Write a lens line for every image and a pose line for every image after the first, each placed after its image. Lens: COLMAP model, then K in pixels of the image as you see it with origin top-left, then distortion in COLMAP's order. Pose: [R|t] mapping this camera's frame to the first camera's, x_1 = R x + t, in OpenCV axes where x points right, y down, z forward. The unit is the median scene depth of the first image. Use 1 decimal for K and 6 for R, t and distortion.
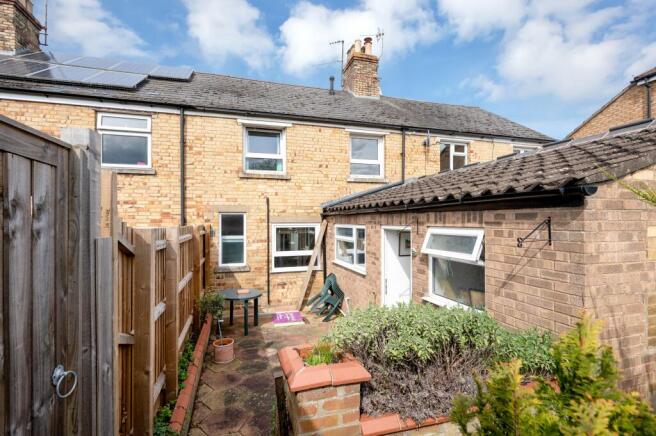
lens RADIAL K [[289.3, 0, 330.8], [0, 289.3, 217.7], [0, 0, 1]] dist [0.002670, -0.000144]
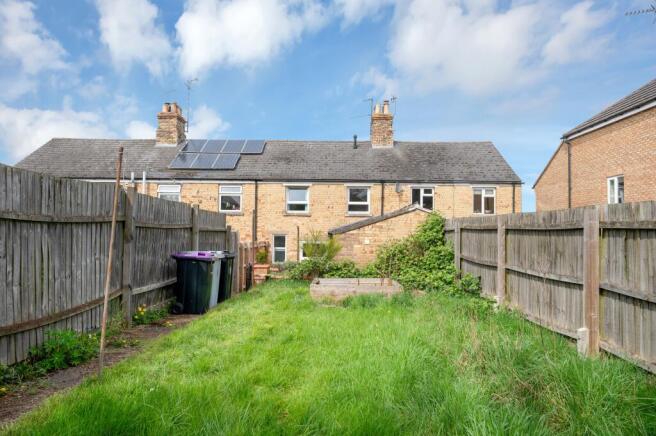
lens RADIAL K [[439.7, 0, 326.9], [0, 439.7, 222.1], [0, 0, 1]] dist [-0.002838, 0.000046]
pose [[0.939639, 0.004439, -0.342138, 0.864833], [-0.010985, 0.999792, -0.017198, -0.050454], [0.341990, 0.019918, 0.939492, -1.468828]]
